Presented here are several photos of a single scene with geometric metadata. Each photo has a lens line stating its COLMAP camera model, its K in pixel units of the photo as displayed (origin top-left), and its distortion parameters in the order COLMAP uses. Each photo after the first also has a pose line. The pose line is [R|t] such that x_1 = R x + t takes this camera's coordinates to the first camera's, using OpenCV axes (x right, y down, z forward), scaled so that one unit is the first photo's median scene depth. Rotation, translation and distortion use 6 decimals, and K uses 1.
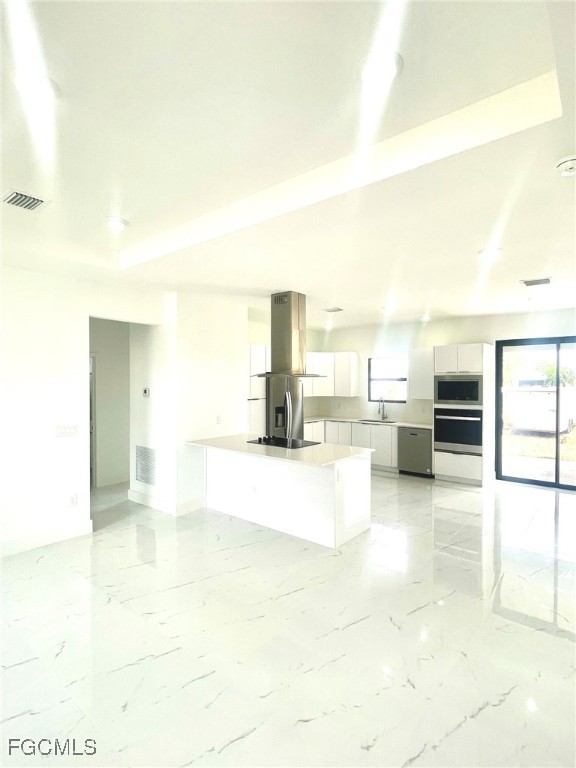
lens RADIAL K [[389.1, 0, 288.0], [0, 389.1, 384.0], [0, 0, 1]] dist [-0.000283, -0.000043]
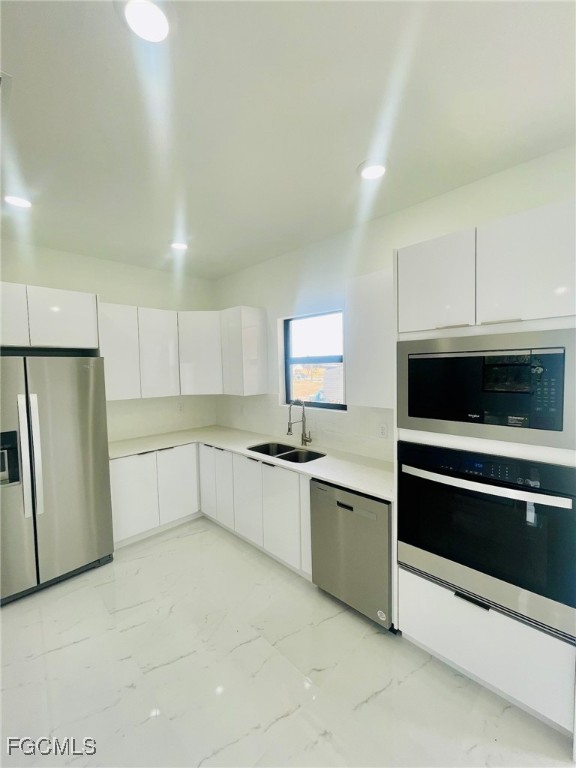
lens RADIAL K [[314.1, 0, 288.0], [0, 314.1, 384.0], [0, 0, 1]] dist [-0.003154, -0.000204]
pose [[0.995579, -0.015378, -0.092658, 0.299722], [0.019462, 0.998871, 0.043340, 0.000432], [0.091887, -0.044952, 0.994754, 0.707607]]
